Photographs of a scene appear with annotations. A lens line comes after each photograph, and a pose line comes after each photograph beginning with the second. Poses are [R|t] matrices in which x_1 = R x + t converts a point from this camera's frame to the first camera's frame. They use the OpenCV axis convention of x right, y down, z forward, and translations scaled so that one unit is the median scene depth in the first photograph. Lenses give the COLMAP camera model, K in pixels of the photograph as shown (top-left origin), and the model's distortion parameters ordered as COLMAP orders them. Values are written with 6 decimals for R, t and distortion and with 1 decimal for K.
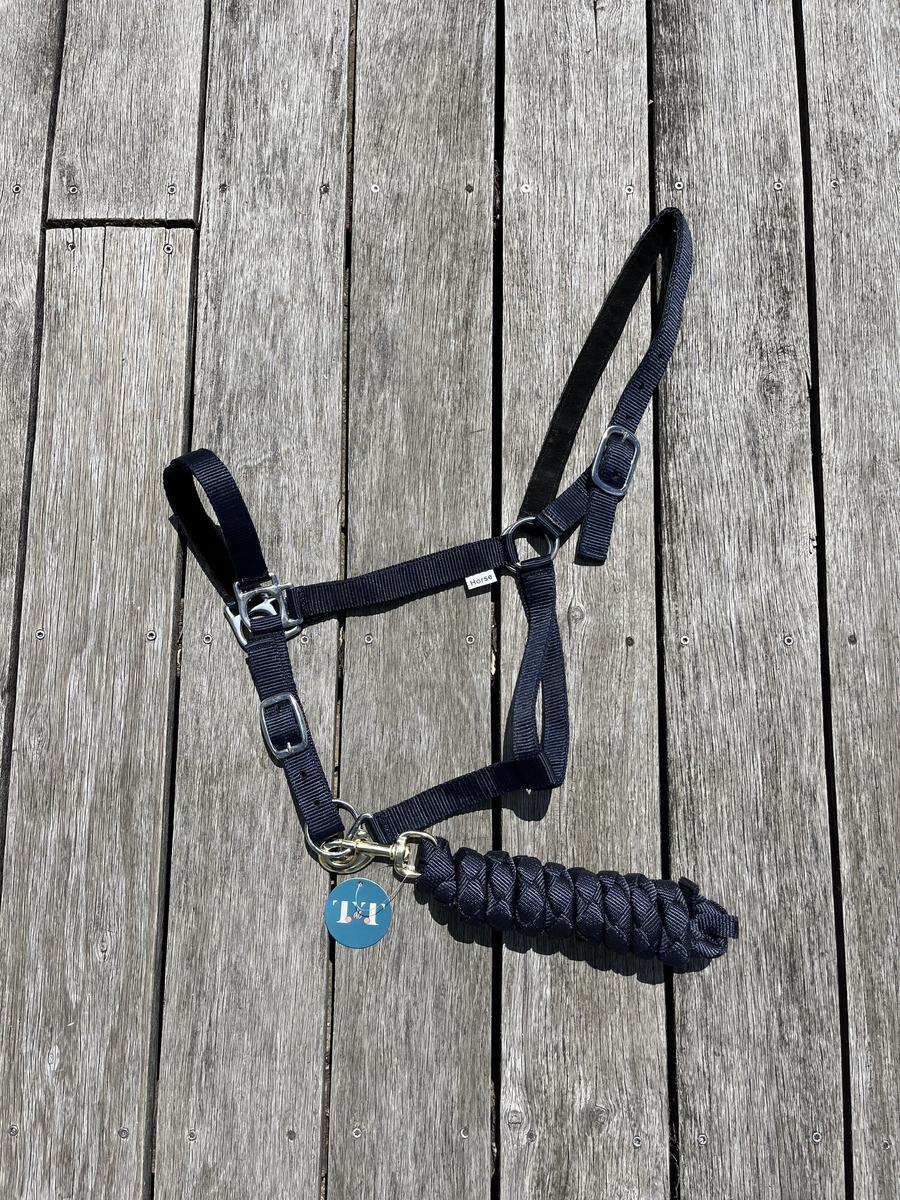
lens RADIAL K [[920.1, 0, 446.6], [0, 920.1, 595.2], [0, 0, 1]] dist [0.035886, -0.049502]
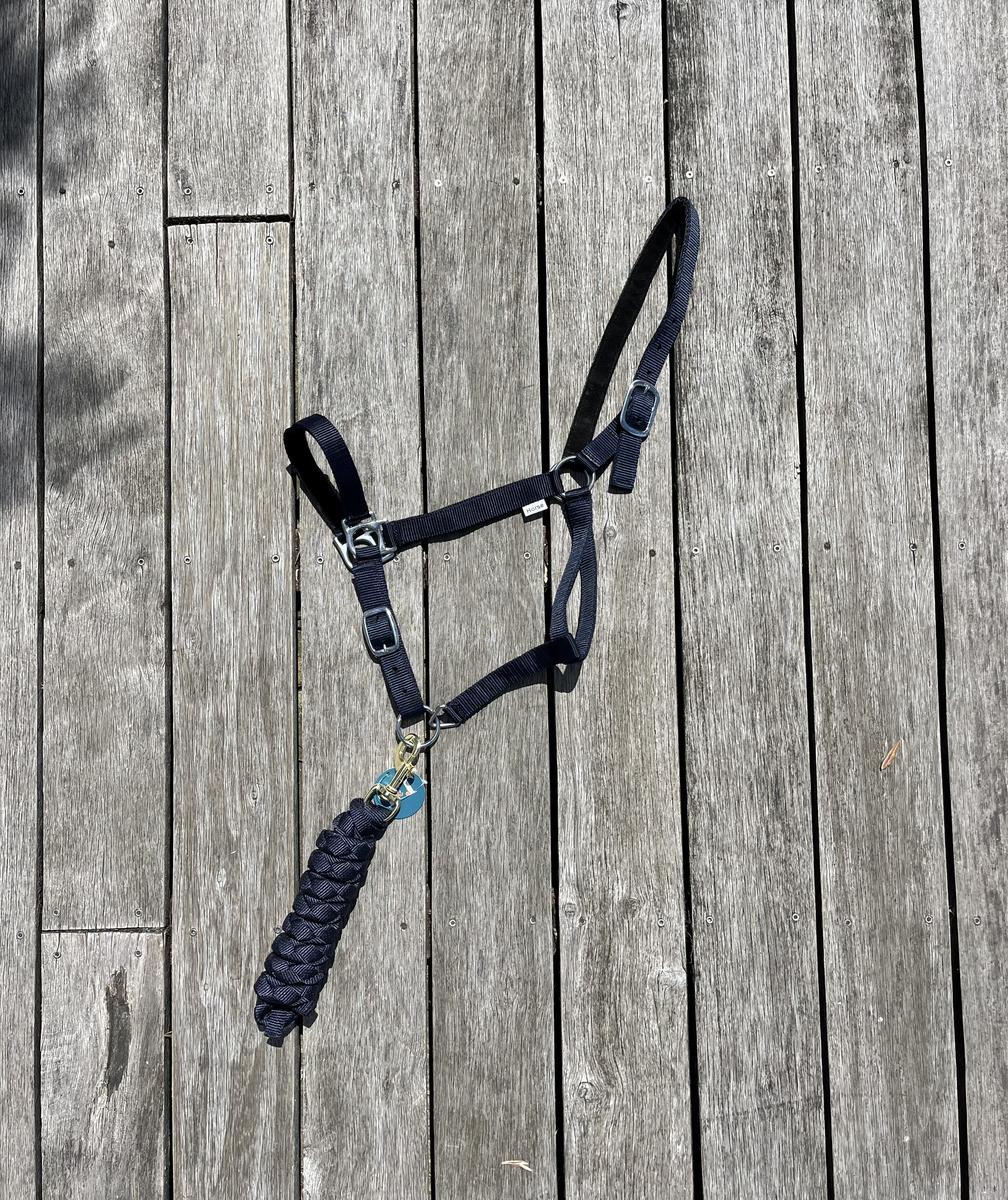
lens RADIAL K [[997.0, 0, 505.0], [0, 997.0, 598.7], [0, 0, 1]] dist [-0.005035, 0.005358]
pose [[0.999535, -0.029615, -0.007265, 0.003455], [0.030329, 0.990207, 0.136271, -0.079249], [0.003158, -0.136427, 0.990645, -0.365112]]
